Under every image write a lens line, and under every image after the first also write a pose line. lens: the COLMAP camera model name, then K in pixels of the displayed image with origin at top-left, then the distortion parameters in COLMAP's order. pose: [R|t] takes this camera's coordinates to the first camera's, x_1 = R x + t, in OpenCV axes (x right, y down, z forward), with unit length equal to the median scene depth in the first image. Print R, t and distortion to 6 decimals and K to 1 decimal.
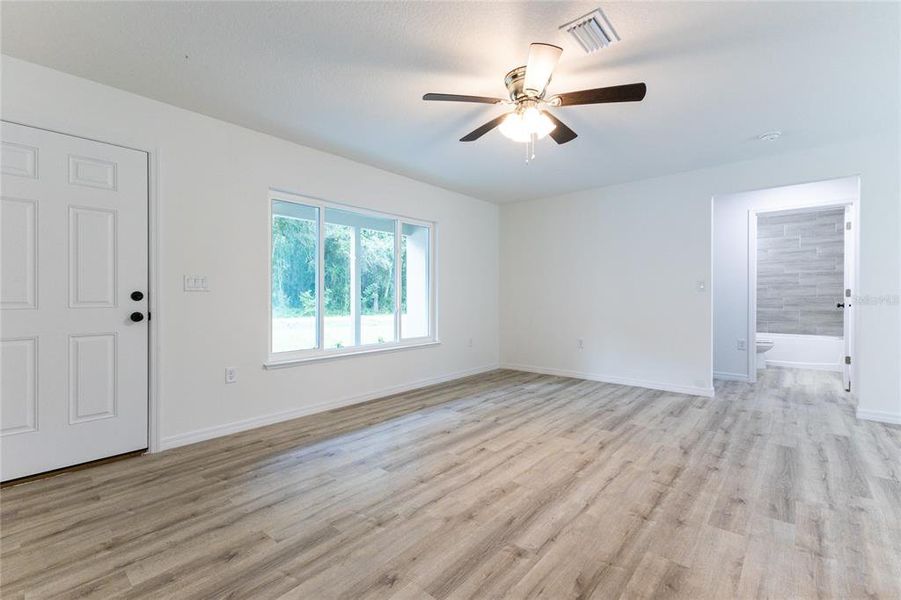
lens RADIAL K [[386.3, 0, 443.7], [0, 386.3, 296.9], [0, 0, 1]] dist [0.001828, 0.000004]
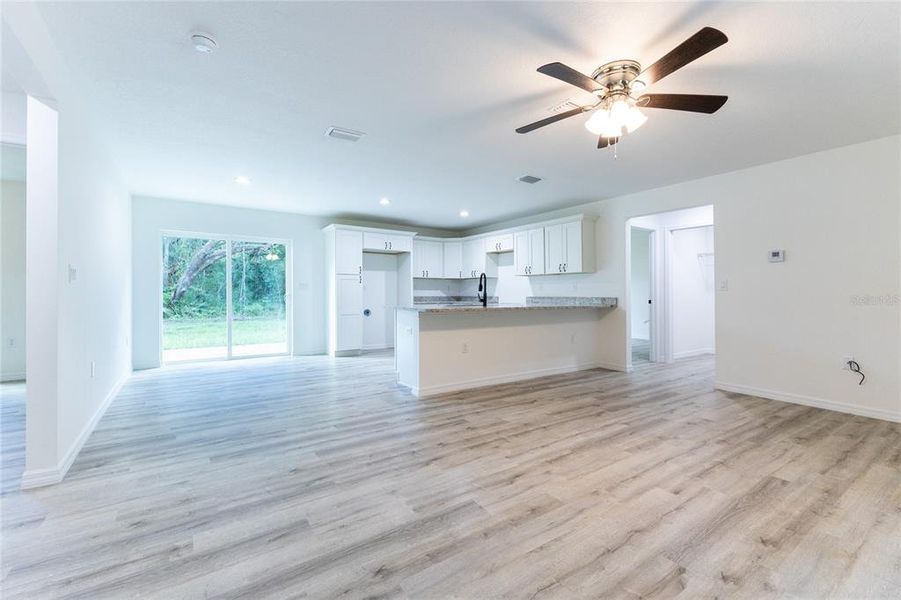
lens RADIAL K [[388.5, 0, 452.2], [0, 388.5, 294.4], [0, 0, 1]] dist [0.011704, -0.004115]
pose [[-0.973052, 0.000087, 0.230585, 0.392386], [0.000241, 1.000000, 0.000642, 0.000707], [-0.230585, 0.000680, -0.973052, 2.048208]]
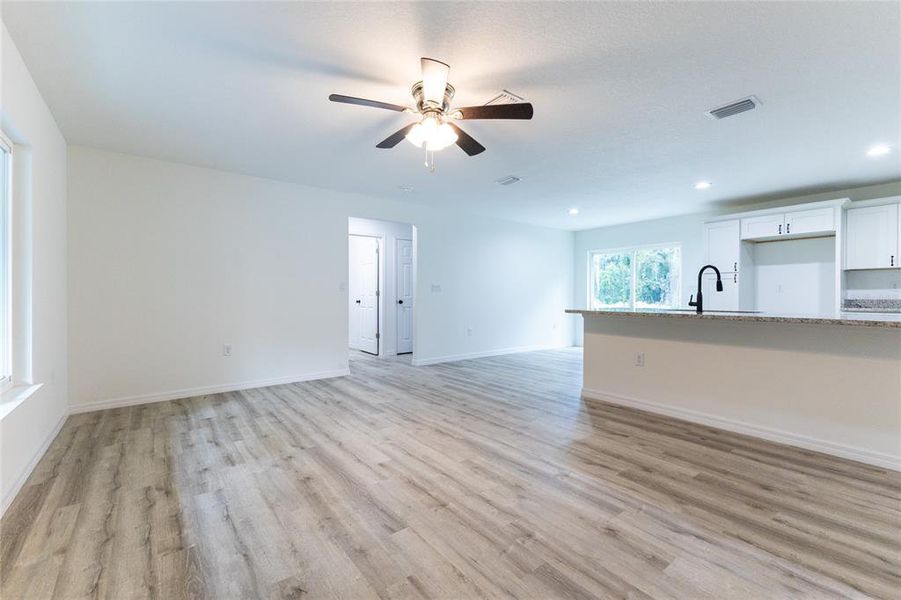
lens RADIAL K [[388.5, 0, 452.2], [0, 388.5, 294.4], [0, 0, 1]] dist [0.011704, -0.004115]
pose [[0.173973, 0.007989, 0.984718, -0.836858], [-0.000291, 0.999967, -0.008062, 0.009140], [-0.984750, 0.001116, 0.173969, 0.752511]]
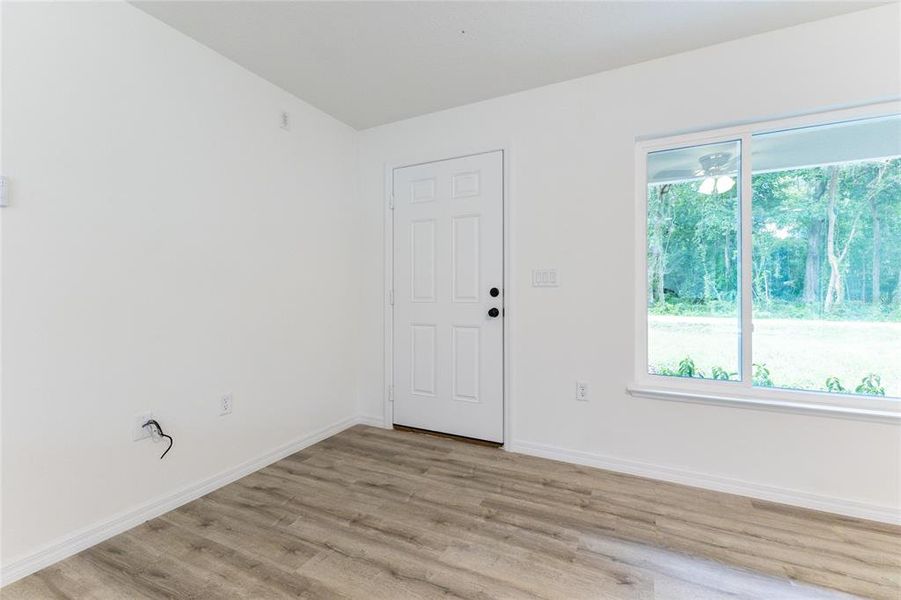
lens RADIAL K [[388.5, 0, 452.2], [0, 388.5, 294.4], [0, 0, 1]] dist [0.011704, -0.004115]
pose [[0.263136, 0.003848, -0.964751, 0.189629], [0.003818, 0.999980, 0.005030, -0.002467], [0.964751, -0.005006, 0.263116, 0.665018]]
